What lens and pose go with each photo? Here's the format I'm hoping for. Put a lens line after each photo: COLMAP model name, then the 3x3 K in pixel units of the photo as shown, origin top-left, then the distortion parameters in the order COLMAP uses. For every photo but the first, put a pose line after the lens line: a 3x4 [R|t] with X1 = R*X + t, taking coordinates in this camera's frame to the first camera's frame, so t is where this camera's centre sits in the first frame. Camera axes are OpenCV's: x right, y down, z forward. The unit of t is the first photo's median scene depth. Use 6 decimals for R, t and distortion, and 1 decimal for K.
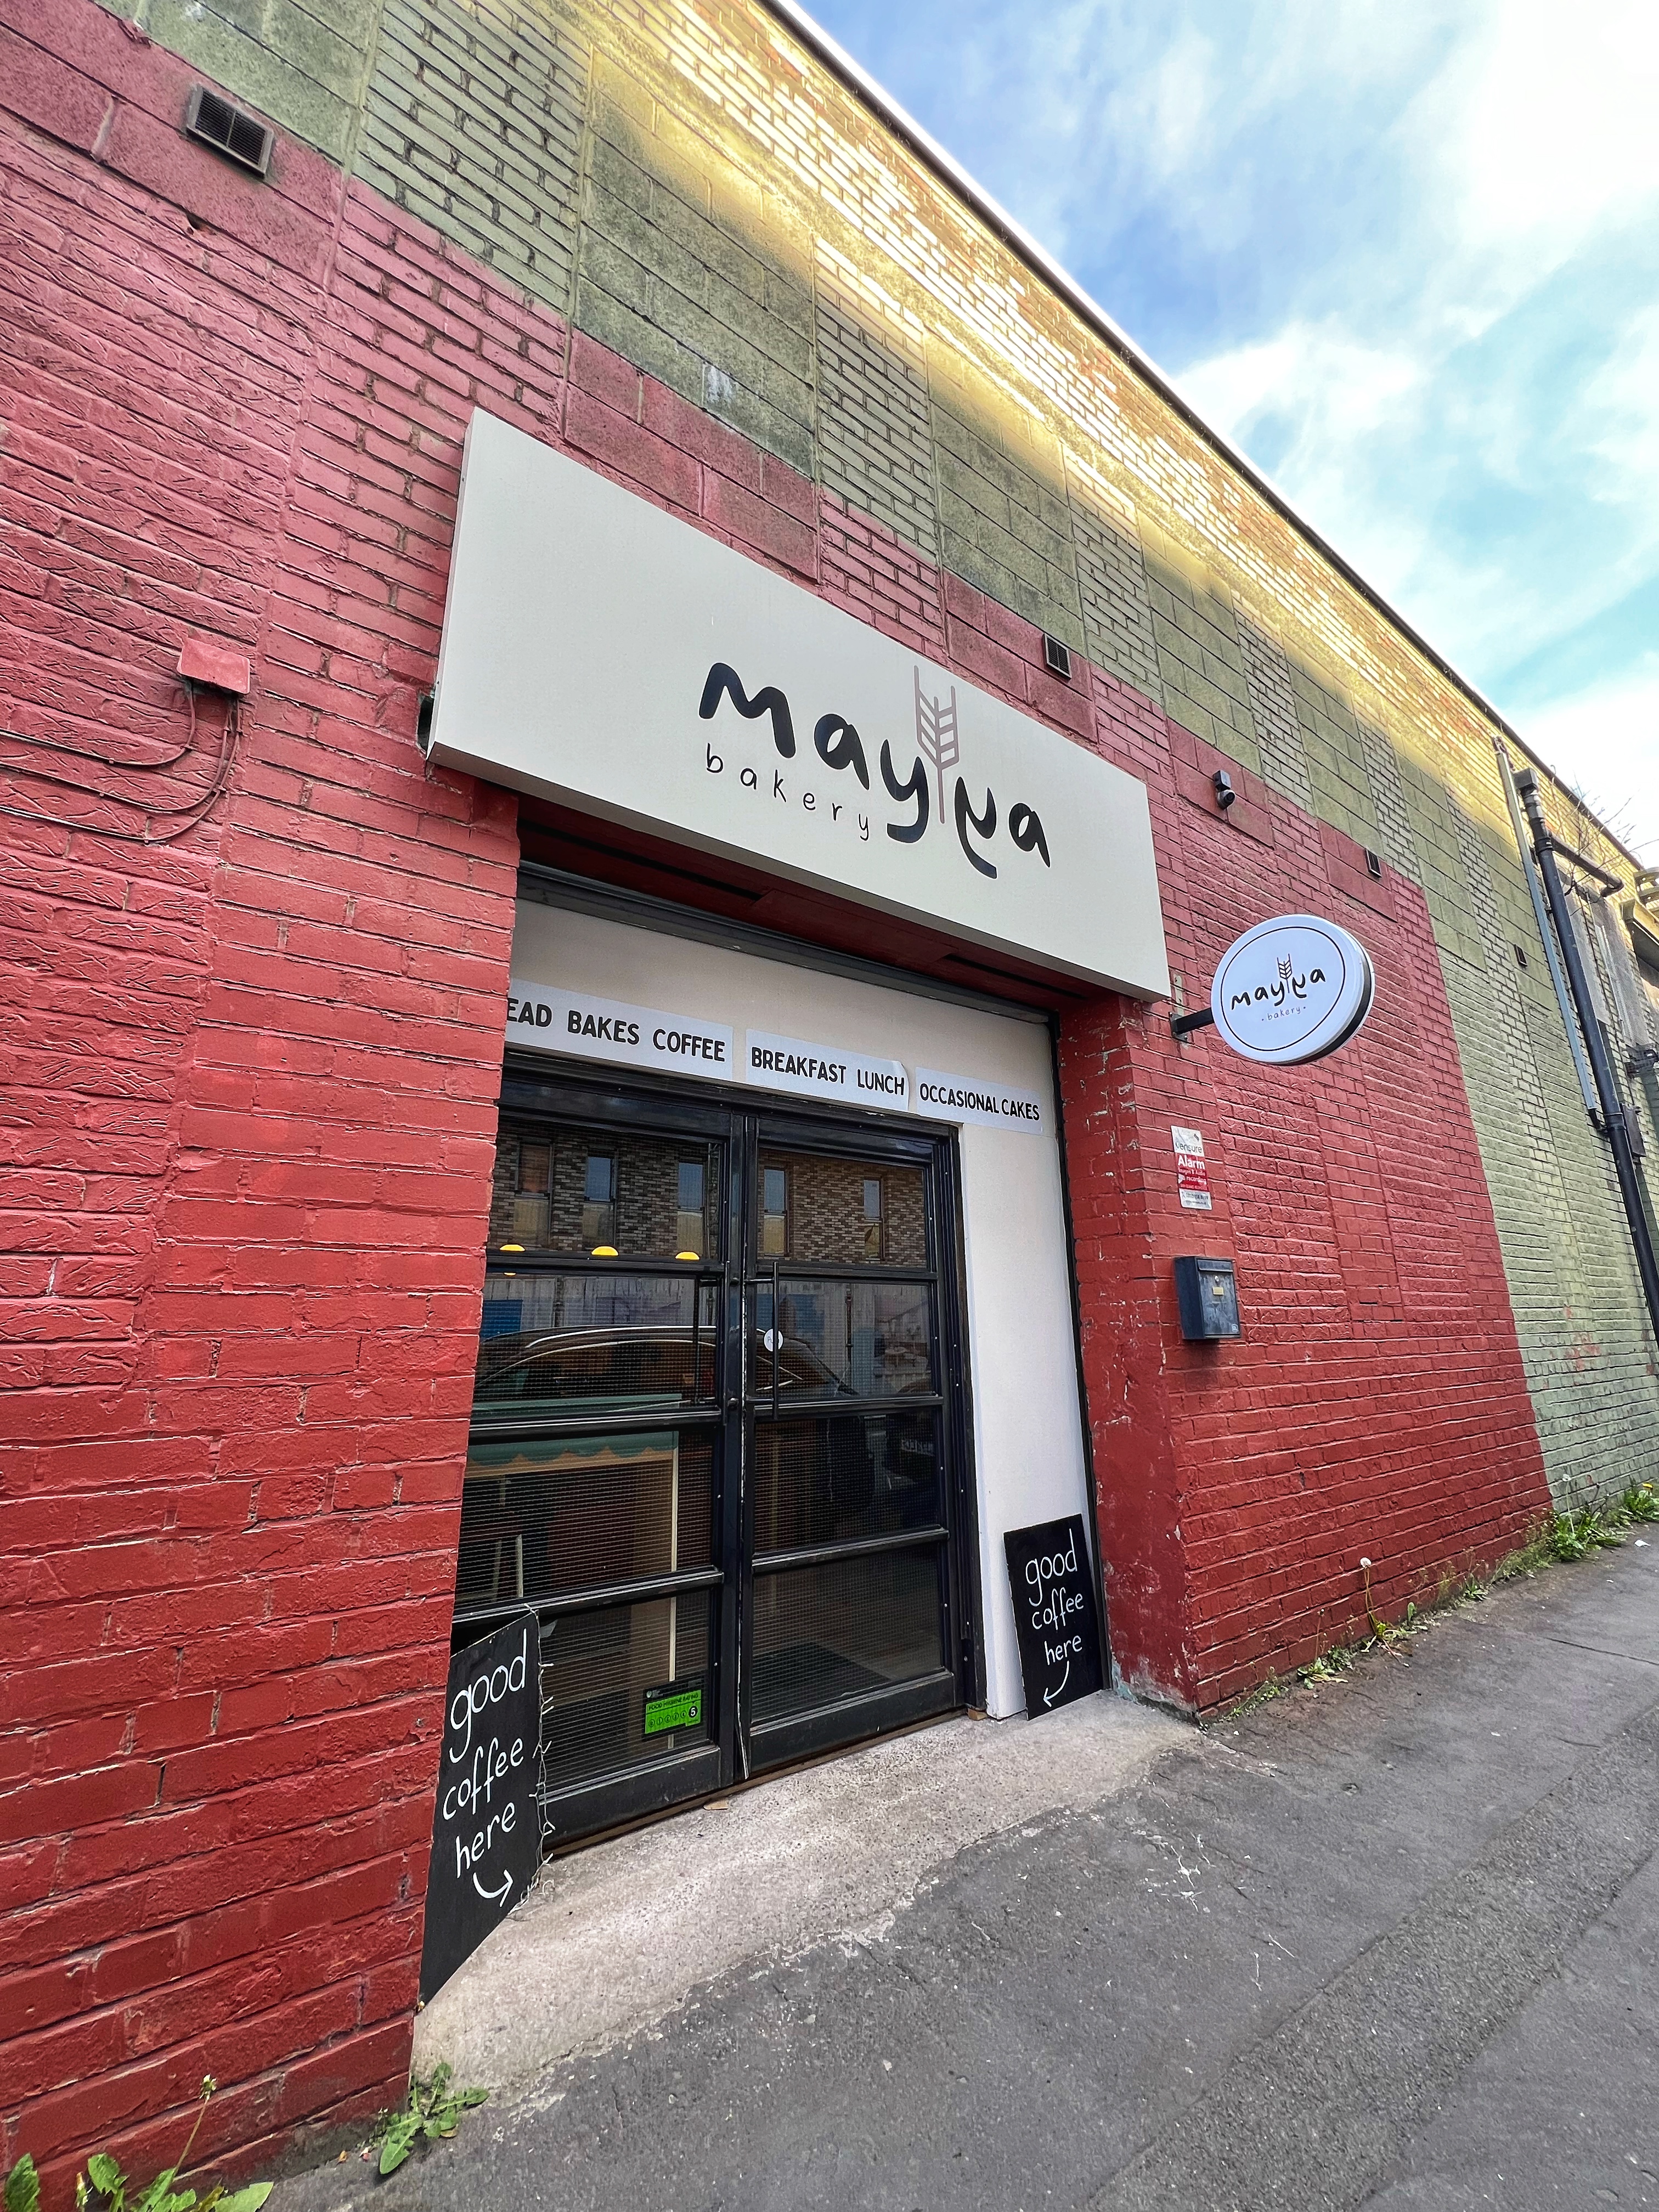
lens RADIAL K [[901.6, 0, 829.5], [0, 901.6, 1106.0], [0, 0, 1]] dist [-0.000974, -0.000023]
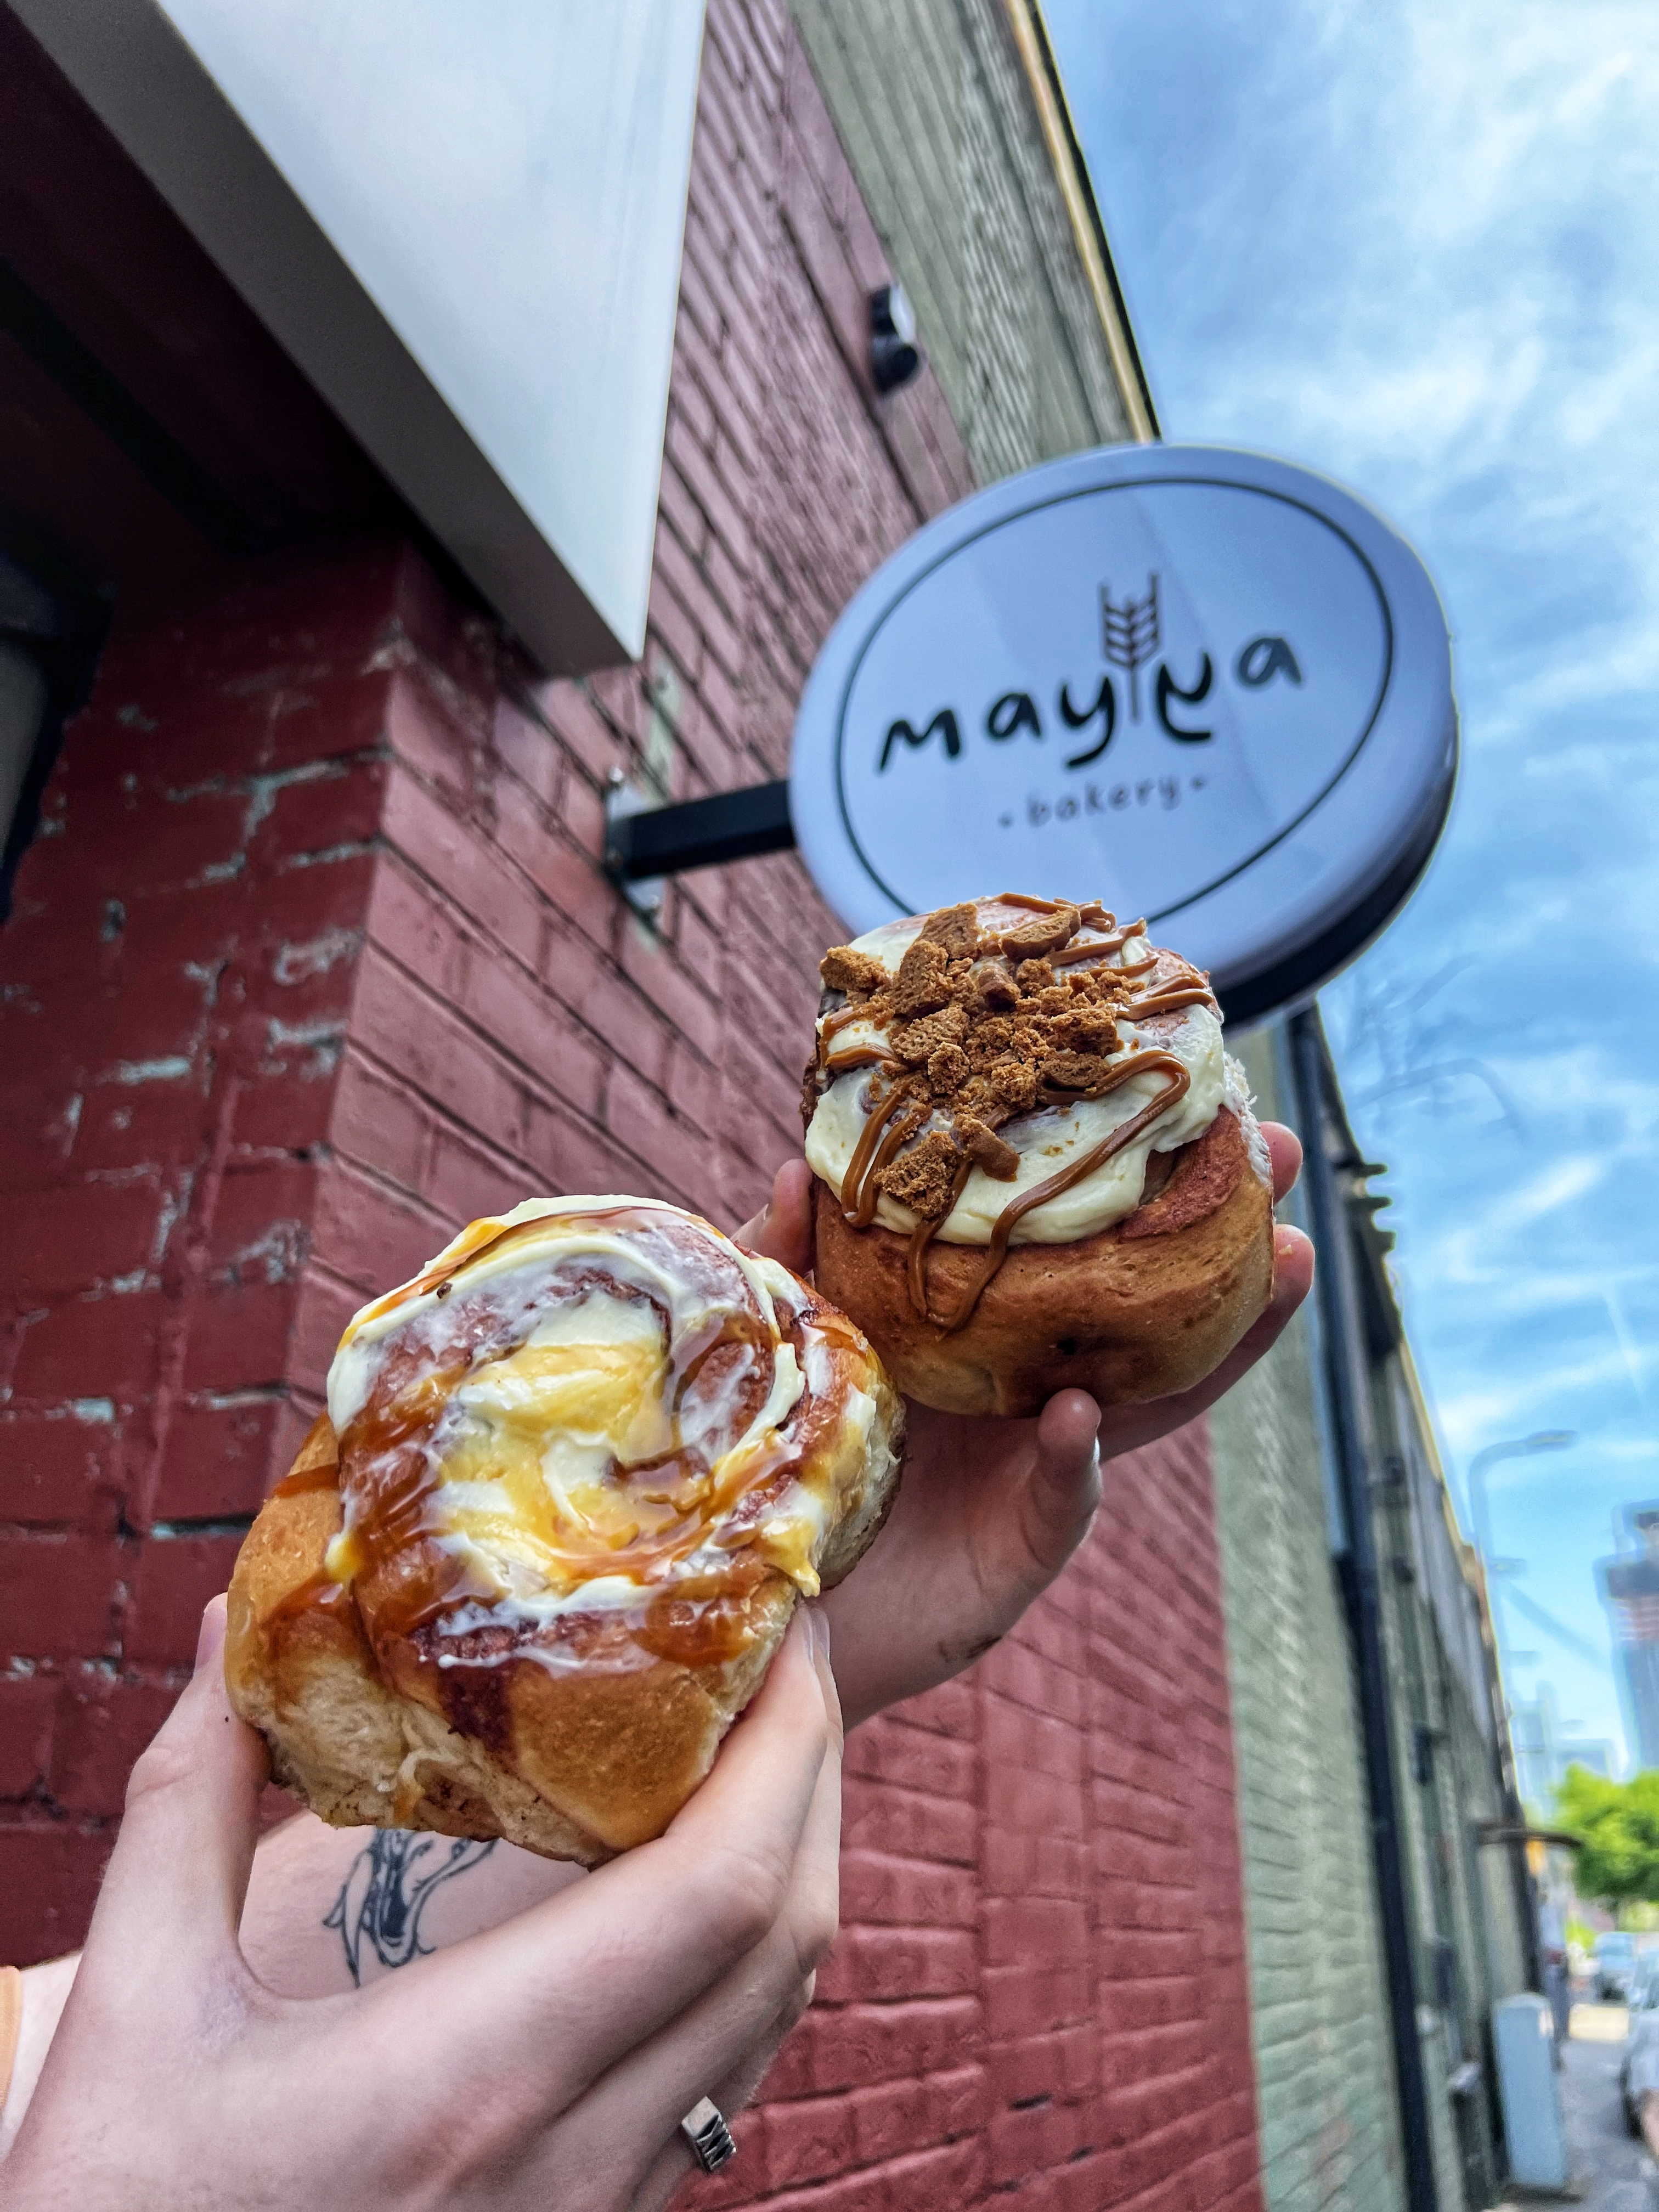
lens RADIAL K [[1704.9, 0, 829.5], [0, 1704.9, 1106.0], [0, 0, 1]] dist [-0.001773, -0.000683]
pose [[0.845455, 0.268755, 0.461494, 0.263597], [-0.175799, 0.956040, -0.234695, 0.071181], [-0.504282, 0.117294, 0.855536, 0.653138]]
